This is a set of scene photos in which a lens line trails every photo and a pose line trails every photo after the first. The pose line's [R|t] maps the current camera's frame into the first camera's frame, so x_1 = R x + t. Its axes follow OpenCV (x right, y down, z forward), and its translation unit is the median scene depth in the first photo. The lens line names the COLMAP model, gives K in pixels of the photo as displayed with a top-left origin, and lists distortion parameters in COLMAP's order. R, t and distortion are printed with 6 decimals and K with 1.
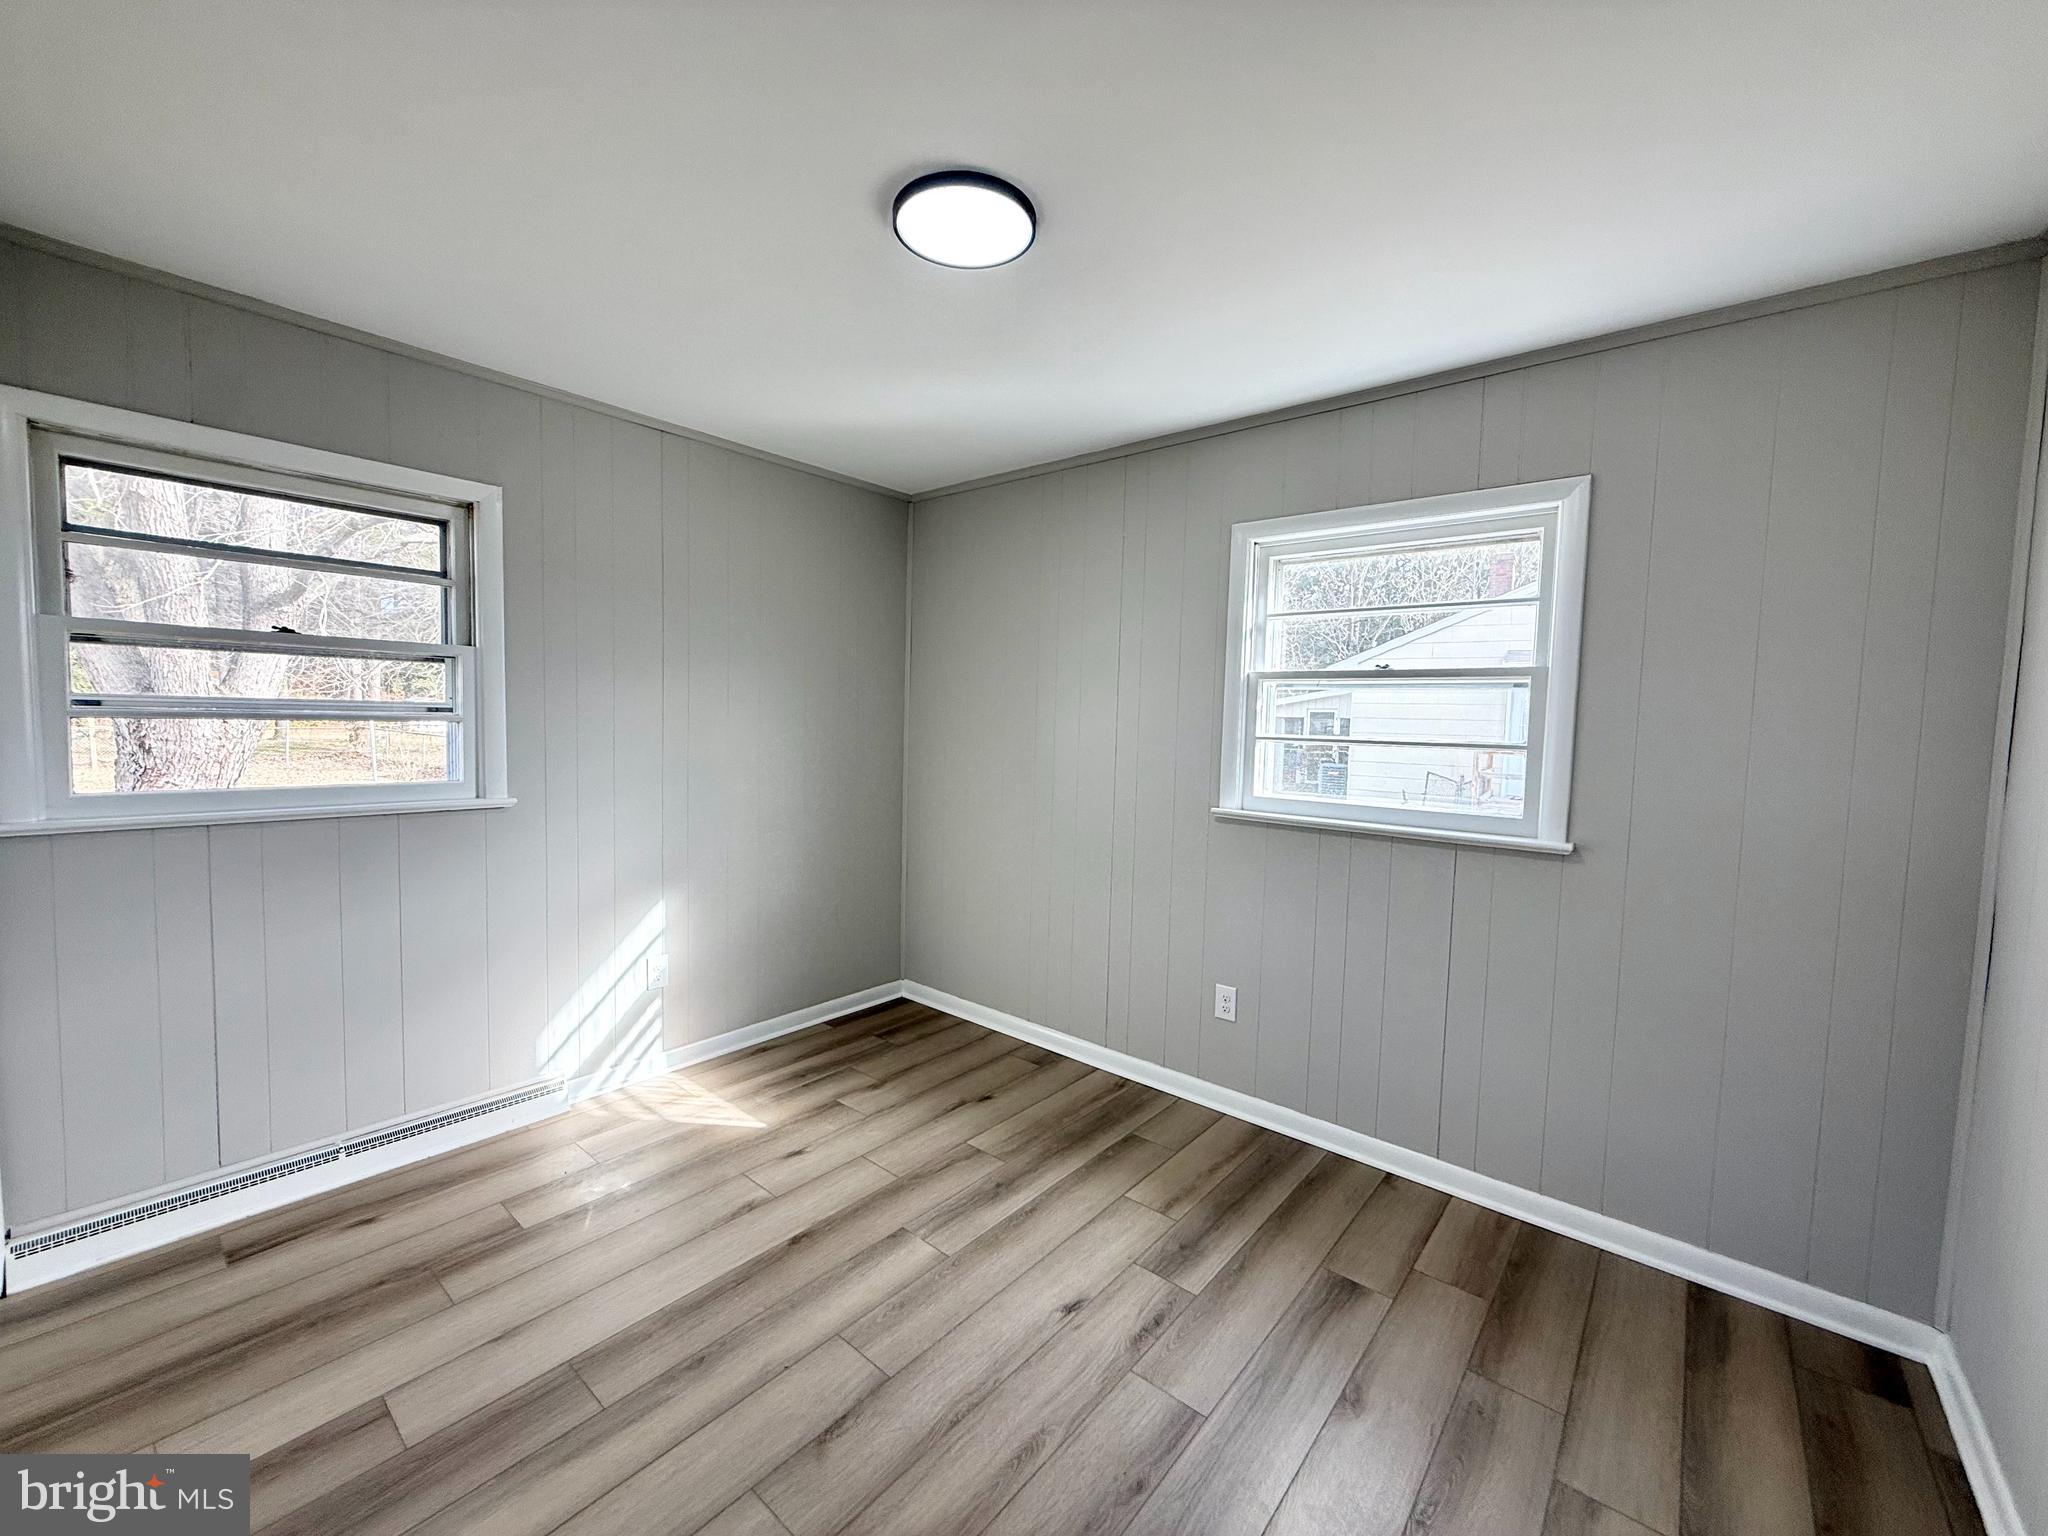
lens RADIAL K [[813.9, 0, 1024.0], [0, 813.9, 768.0], [0, 0, 1]] dist [-0.000020, 0.000340]
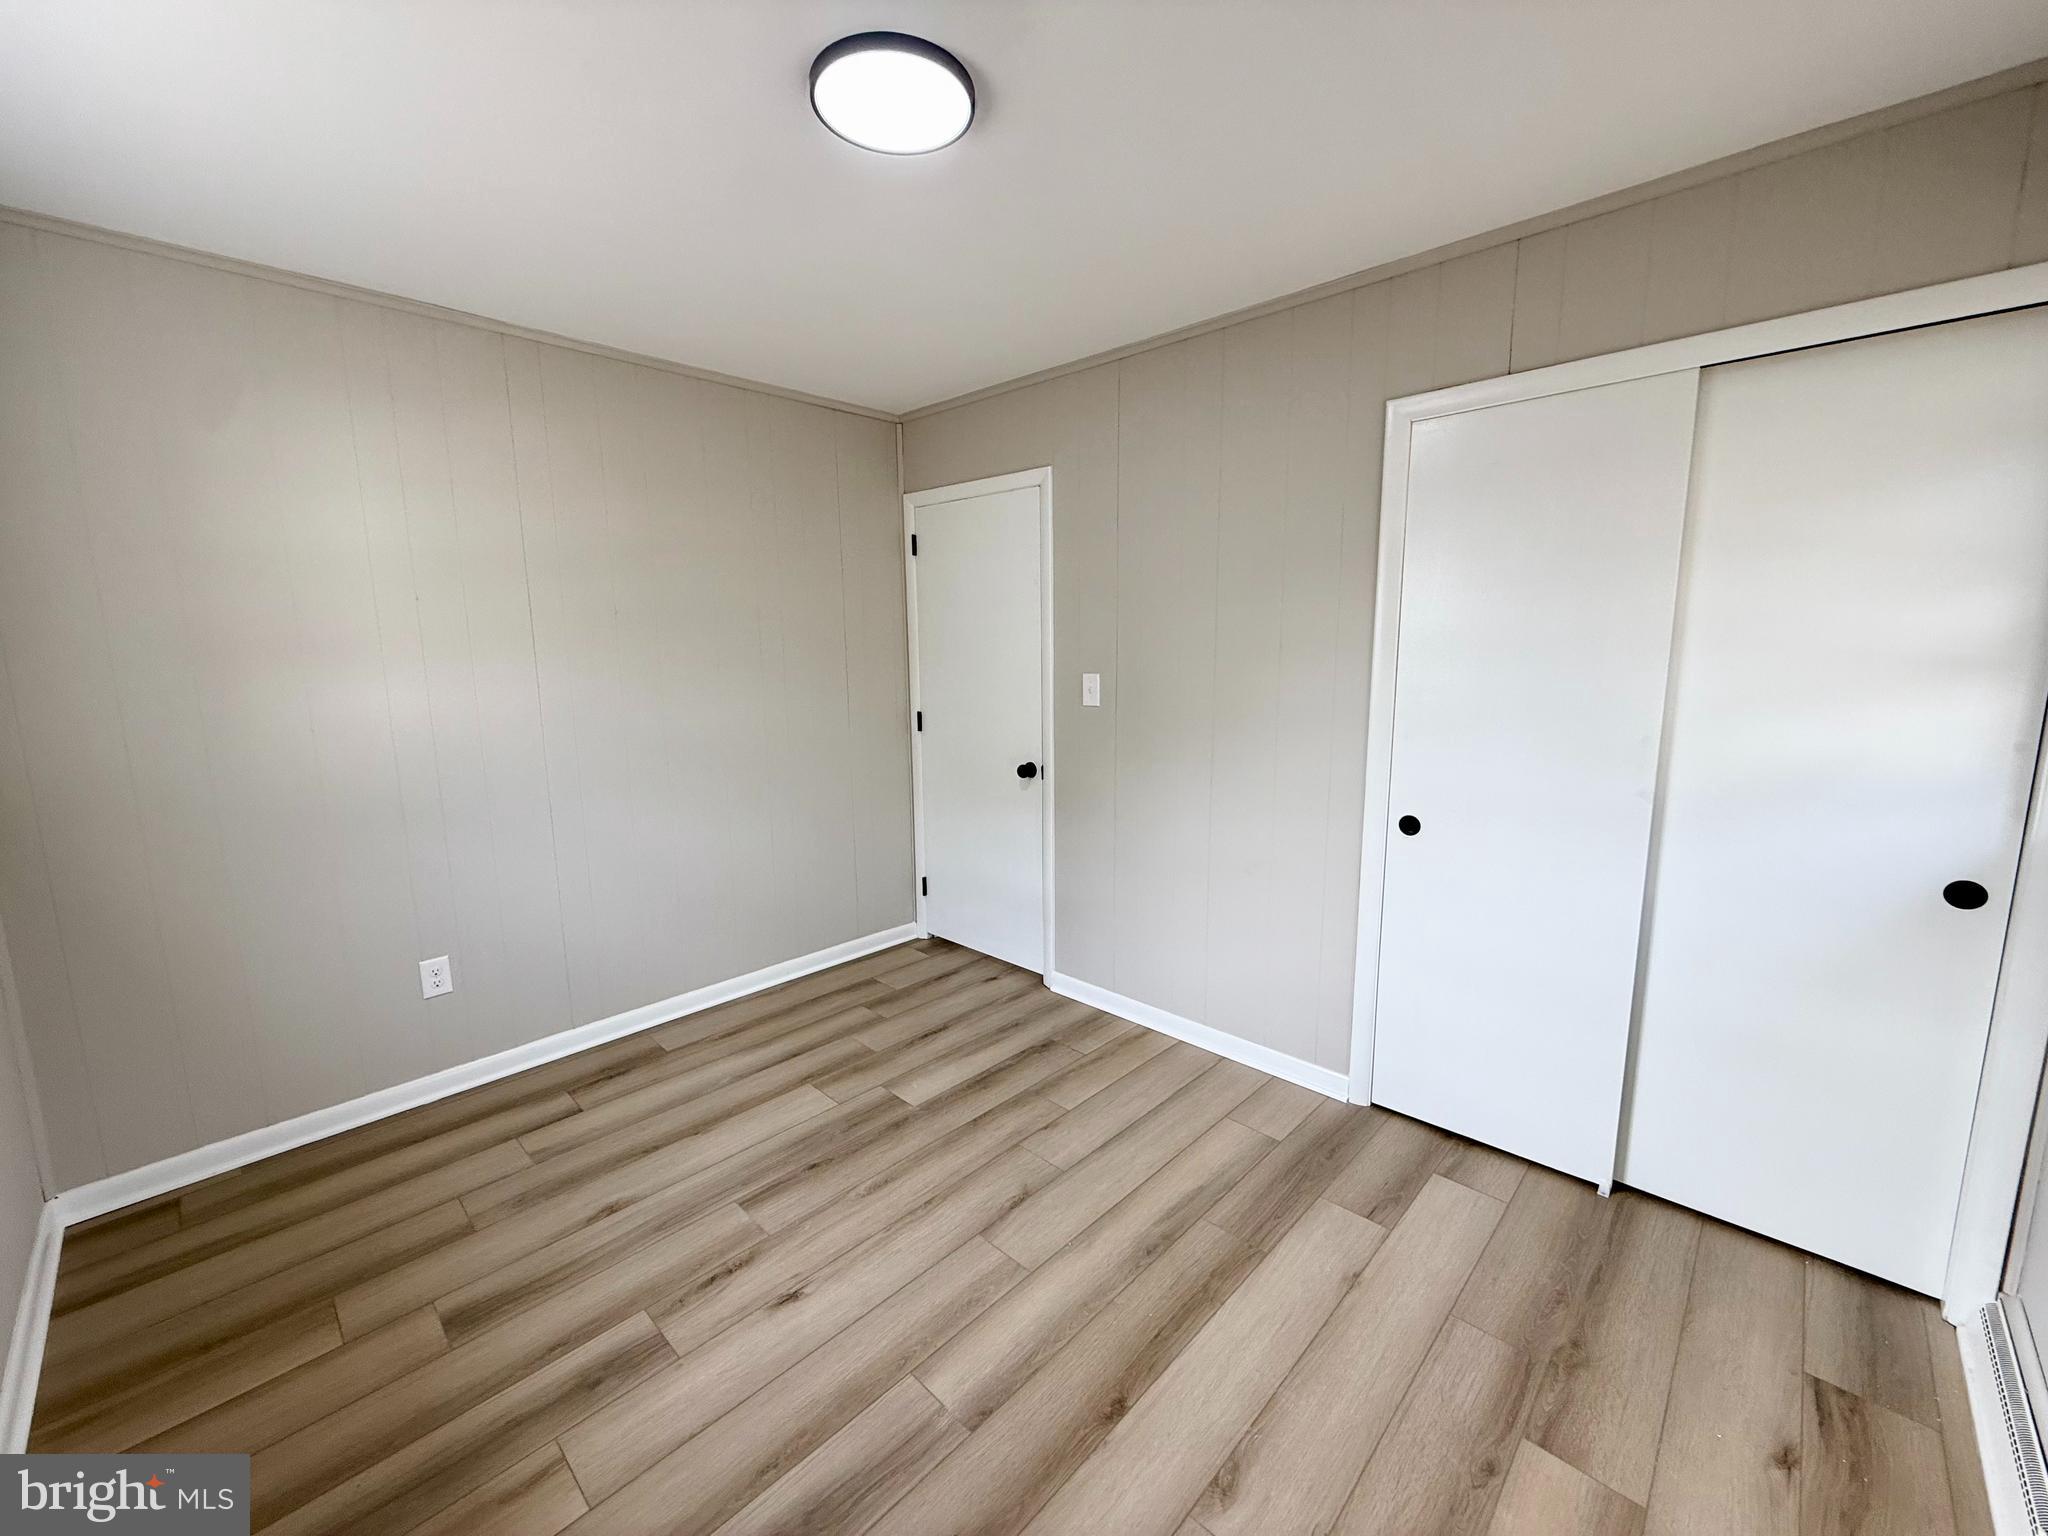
lens RADIAL K [[813.9, 0, 1024.0], [0, 813.9, 768.0], [0, 0, 1]] dist [-0.000020, 0.000340]
pose [[-0.997753, -0.025619, 0.061910, -0.261440], [-0.011631, 0.976212, 0.216507, -0.143492], [-0.065984, 0.215301, -0.974316, 1.828916]]
